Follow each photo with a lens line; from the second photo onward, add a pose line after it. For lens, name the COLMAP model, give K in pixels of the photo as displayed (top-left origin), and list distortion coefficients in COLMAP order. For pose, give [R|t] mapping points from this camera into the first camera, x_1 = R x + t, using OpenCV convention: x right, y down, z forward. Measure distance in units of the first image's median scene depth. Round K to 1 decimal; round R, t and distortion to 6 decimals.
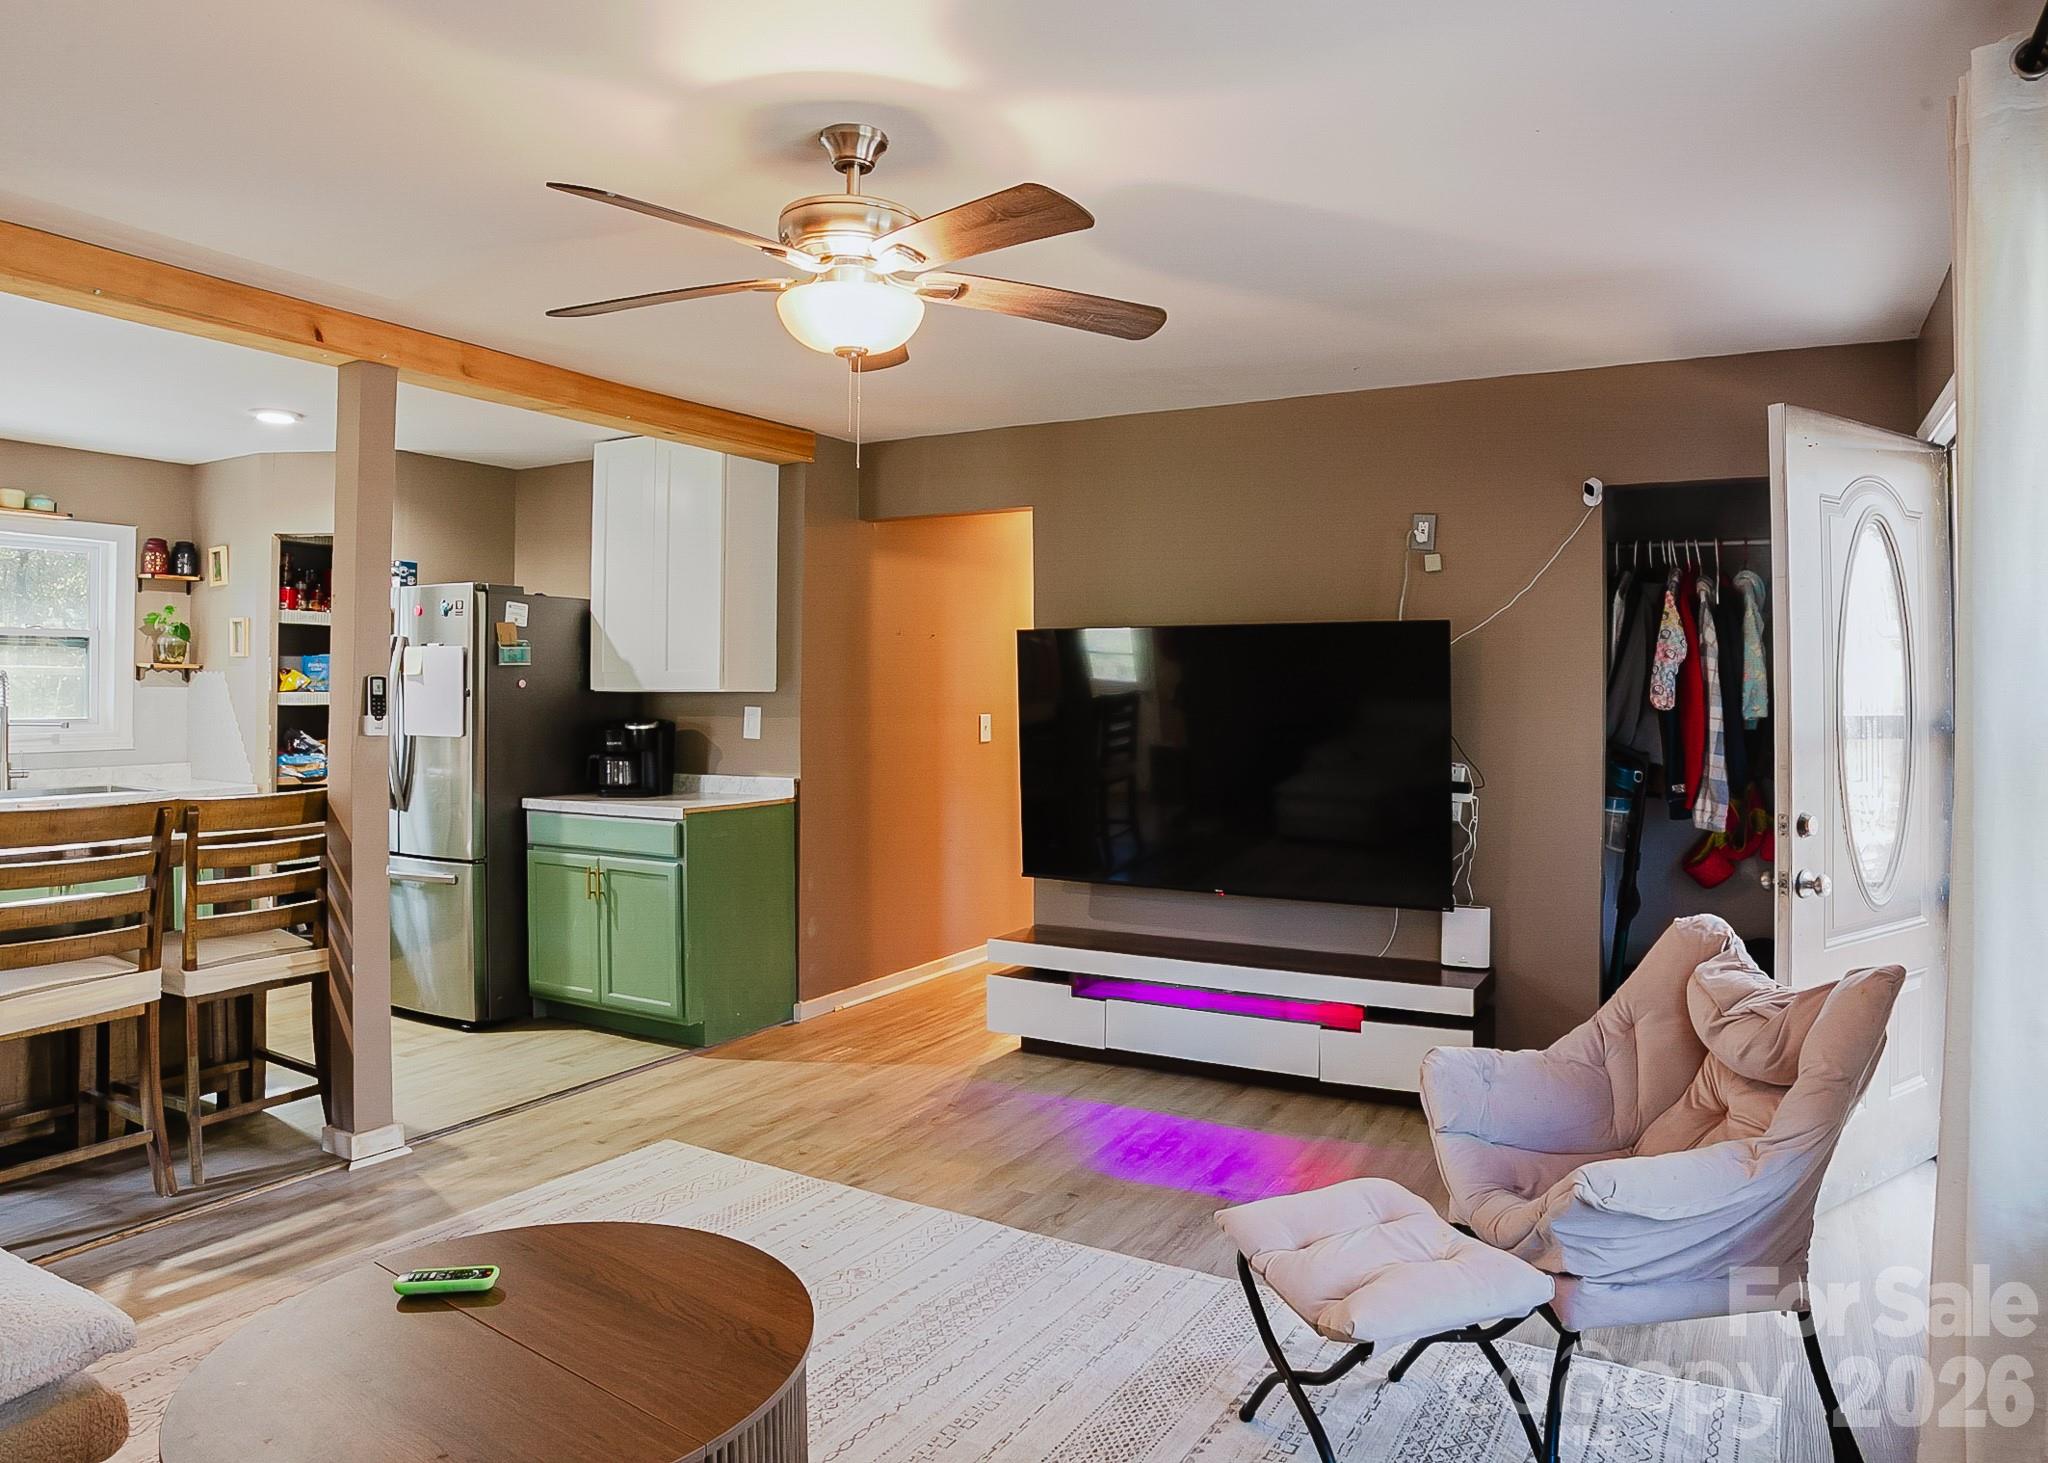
lens RADIAL K [[1235.8, 0, 1107.6], [0, 1235.8, 676.4], [0, 0, 1]] dist [-0.108501, 0.045758]
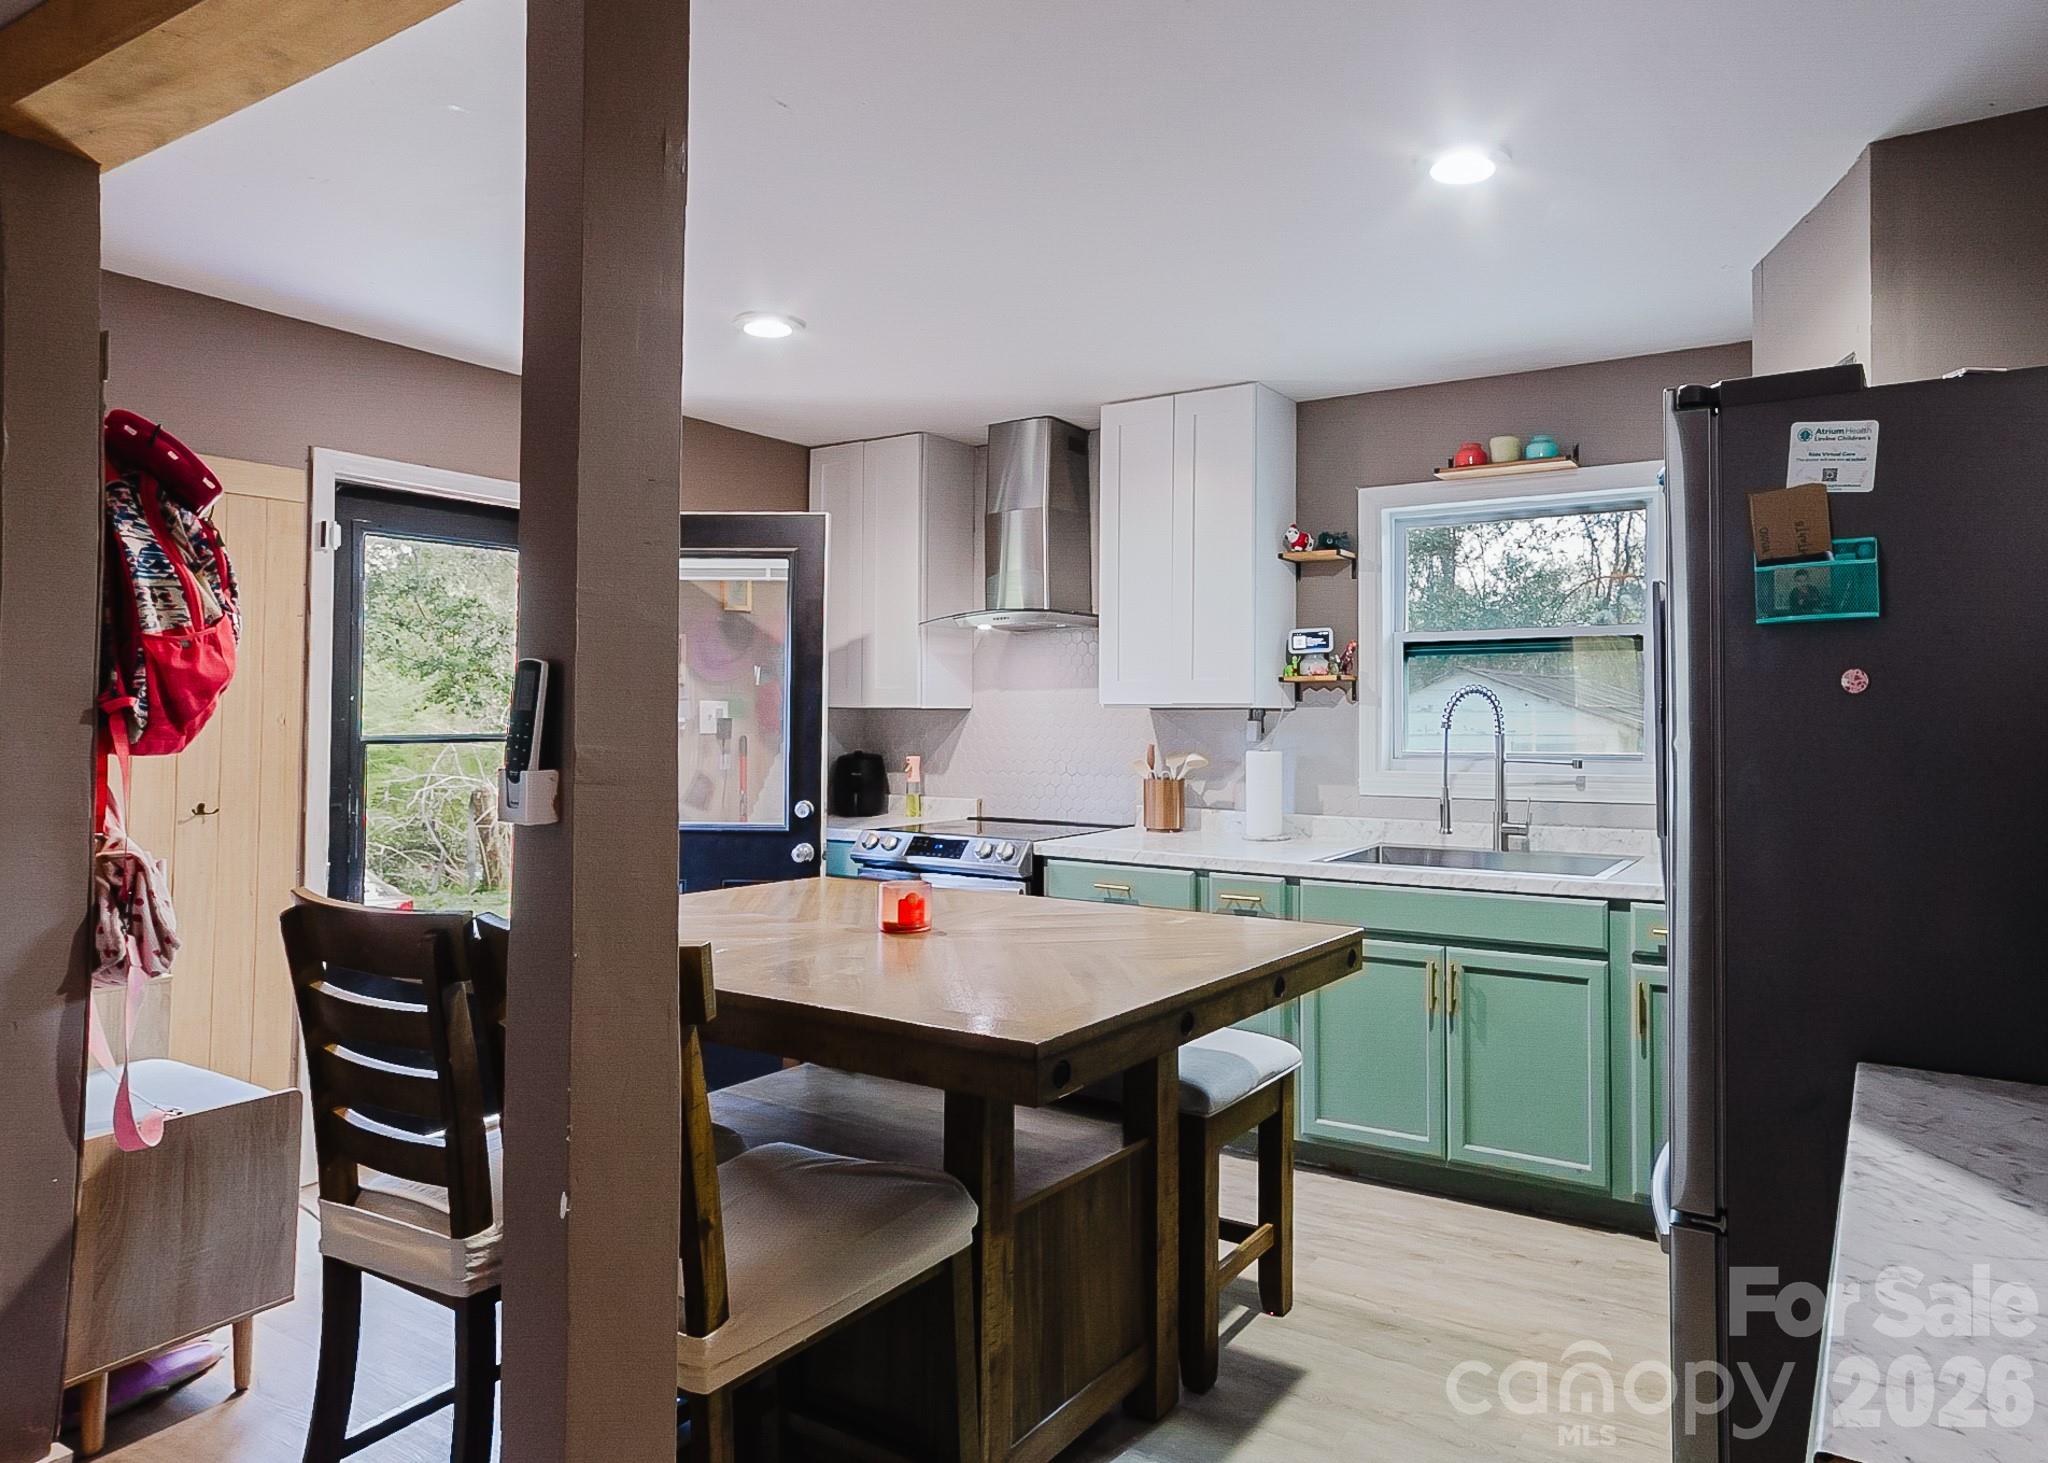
lens RADIAL K [[1234.7, 0, 1224.4], [0, 1234.7, 694.7], [0, 0, 1]] dist [-0.001347, 0.043801]
pose [[-0.033624, -0.020174, -0.999231, -0.151109], [0.009812, 0.999741, -0.020514, 0.013141], [0.999386, -0.010494, -0.033417, 0.767289]]
